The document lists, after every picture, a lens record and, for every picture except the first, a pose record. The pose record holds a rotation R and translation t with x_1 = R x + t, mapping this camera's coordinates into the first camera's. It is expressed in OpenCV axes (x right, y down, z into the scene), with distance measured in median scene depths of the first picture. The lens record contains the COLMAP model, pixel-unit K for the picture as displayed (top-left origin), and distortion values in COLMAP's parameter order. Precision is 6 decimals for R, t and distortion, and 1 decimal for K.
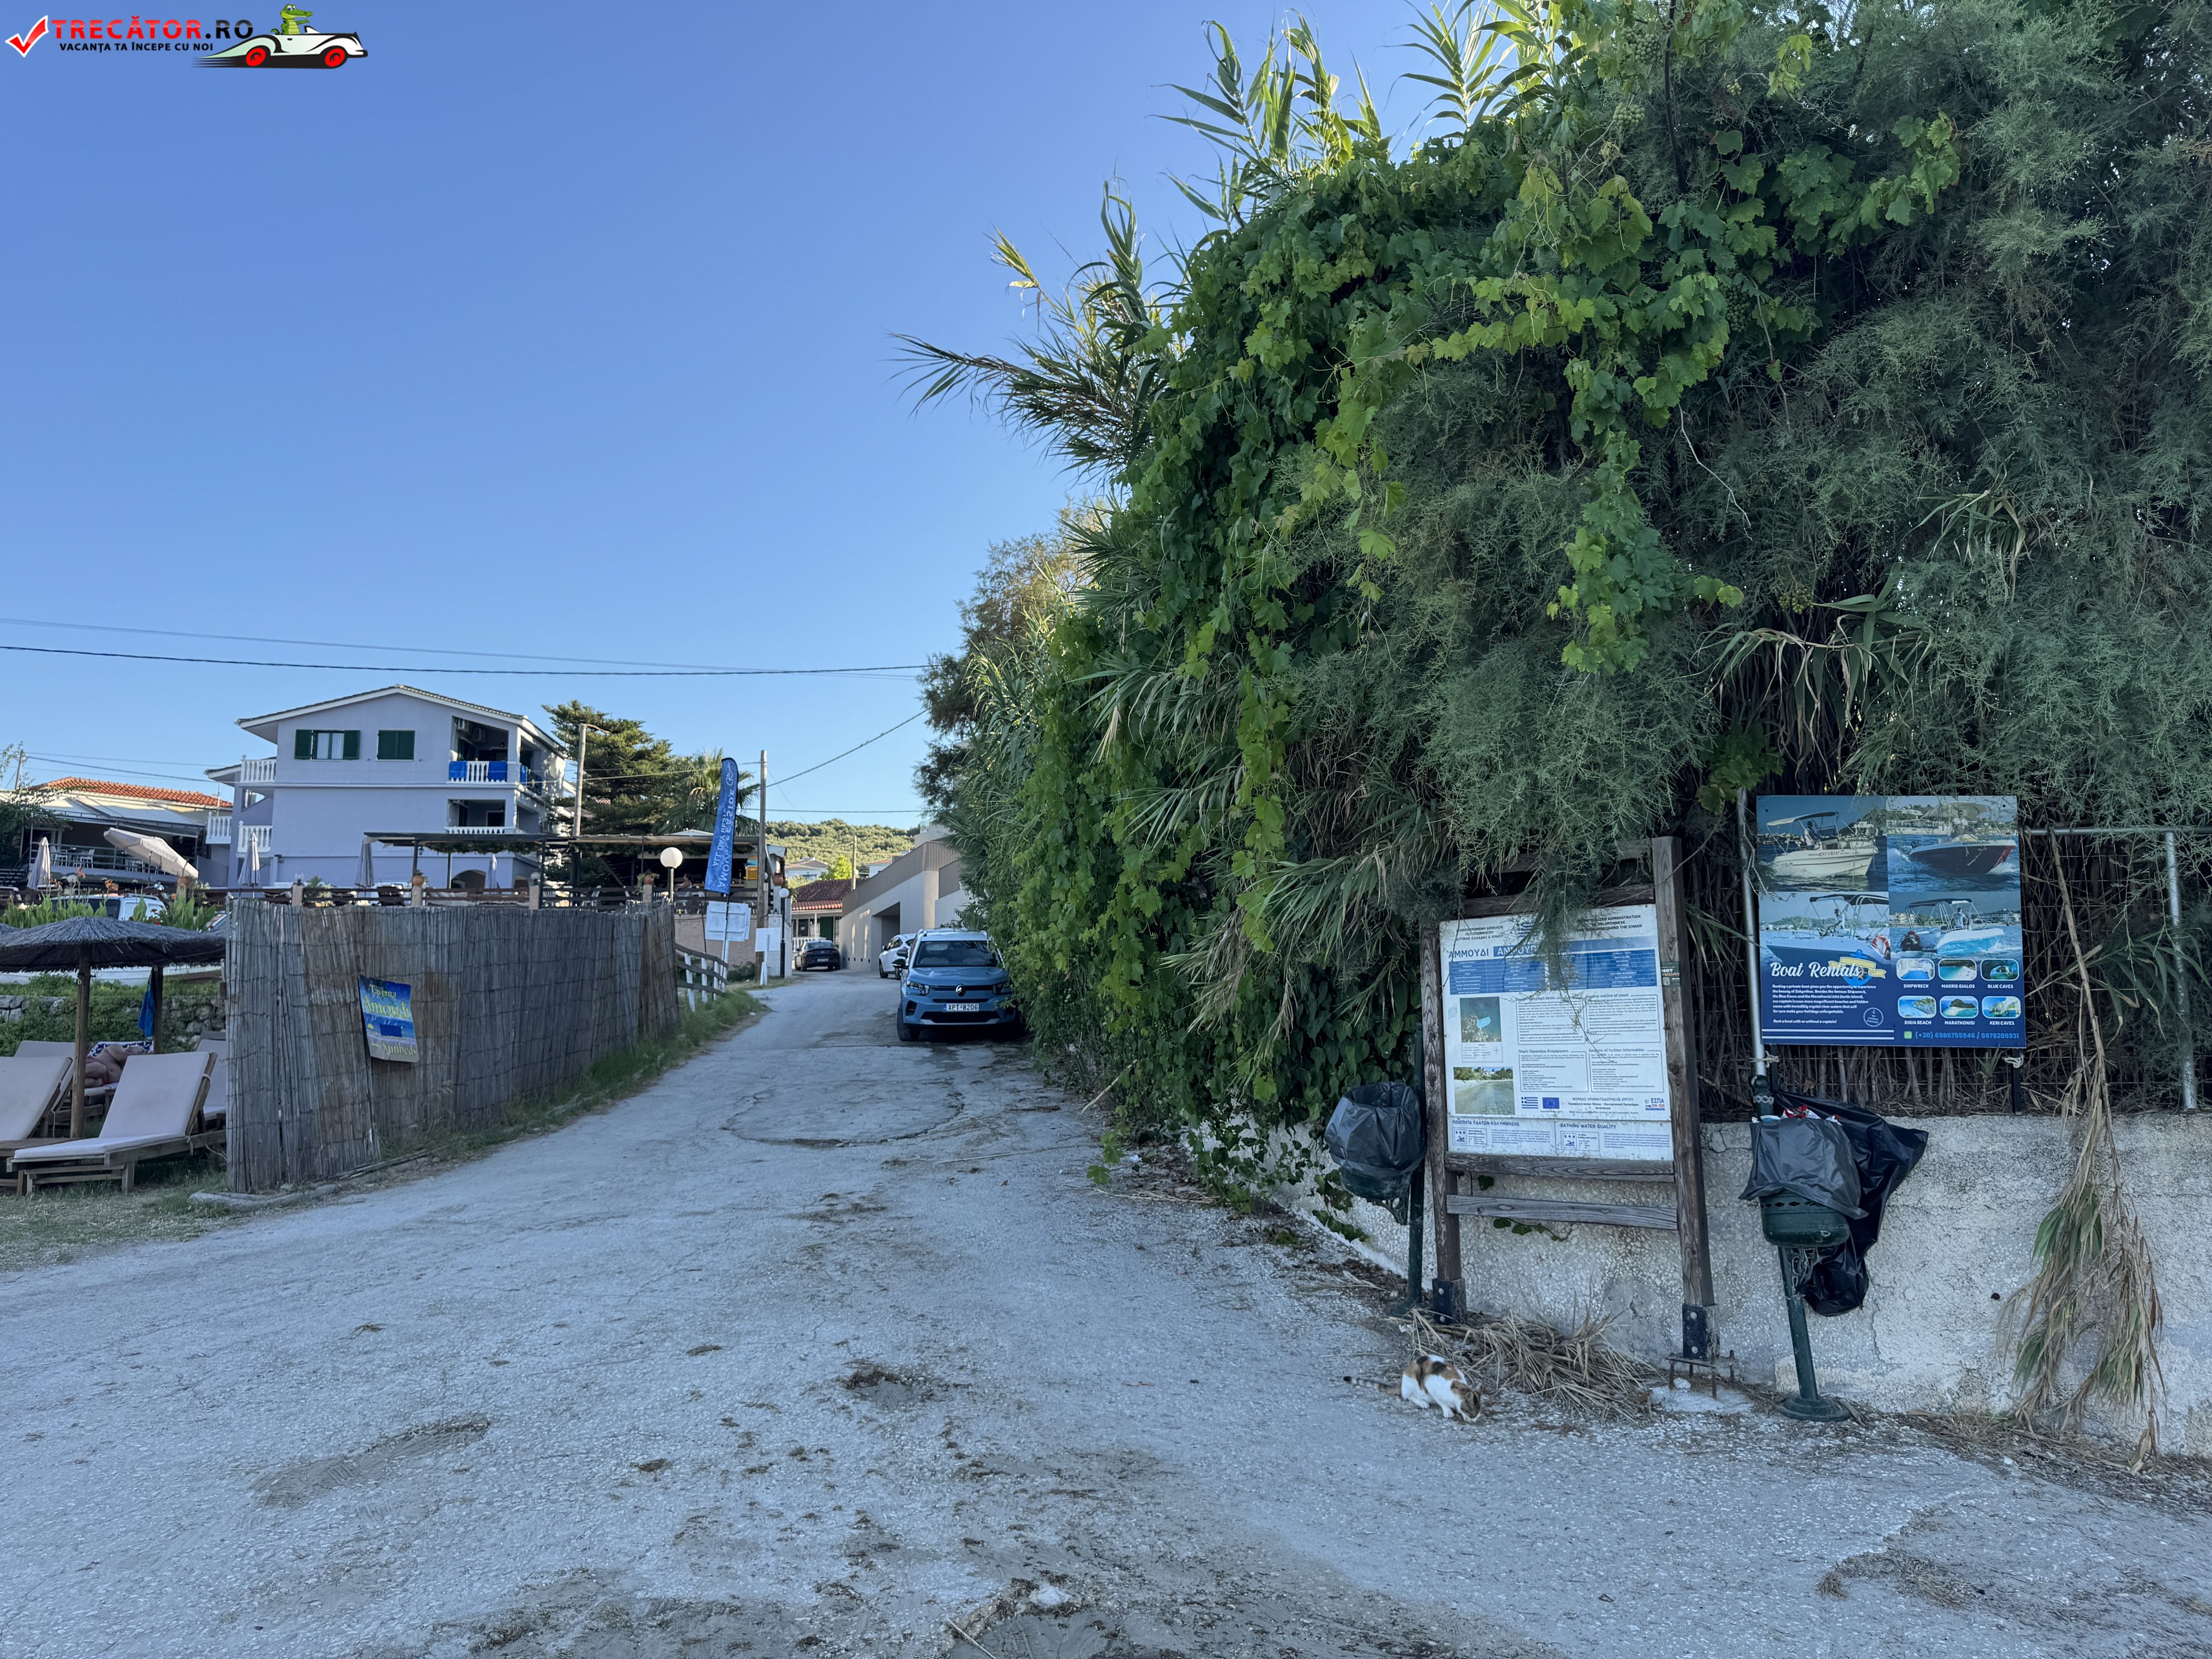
lens RADIAL K [[1572.1, 0, 1099.3], [0, 1572.1, 827.2], [0, 0, 1]] dist [0.028775, -0.037795]
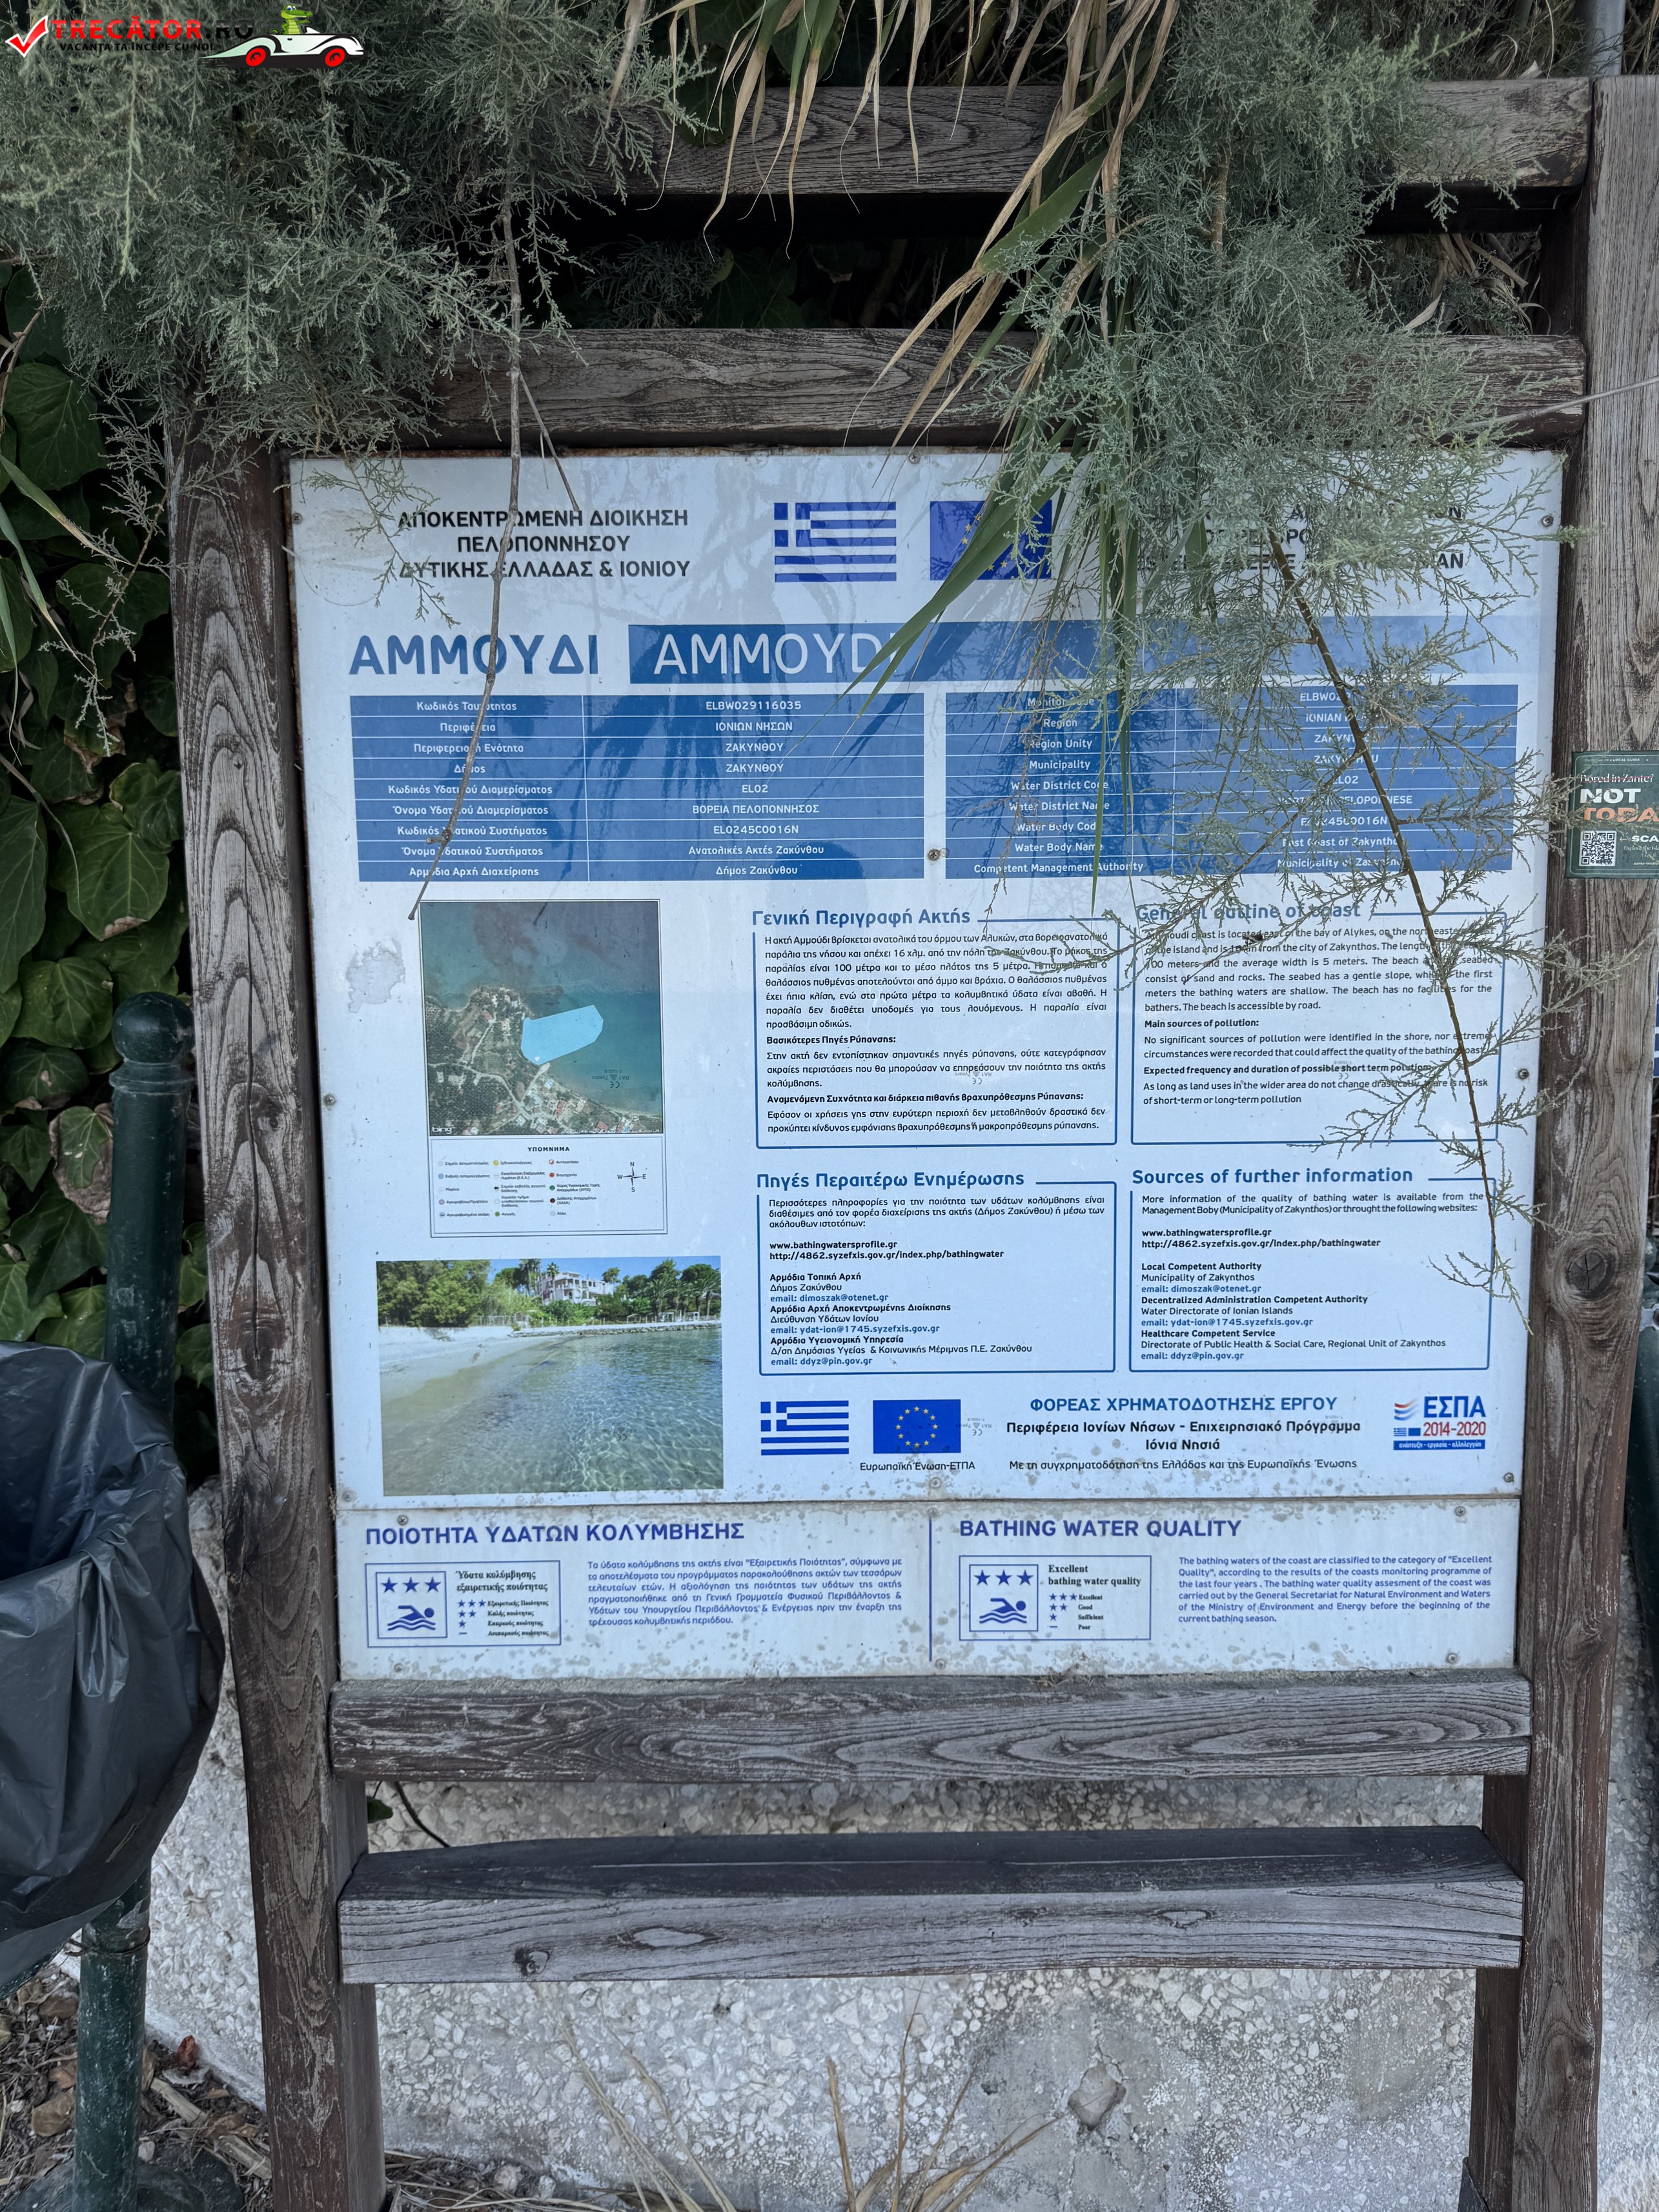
lens RADIAL K [[1572.1, 0, 839.7], [0, 1572.1, 1090.1], [0, 0, 1]] dist [0.028775, -0.037795]
pose [[0.705769, -0.078965, 0.704028, 0.135087], [-0.109011, 0.969828, 0.218058, 0.086508], [-0.700005, -0.230645, 0.675867, 0.855140]]
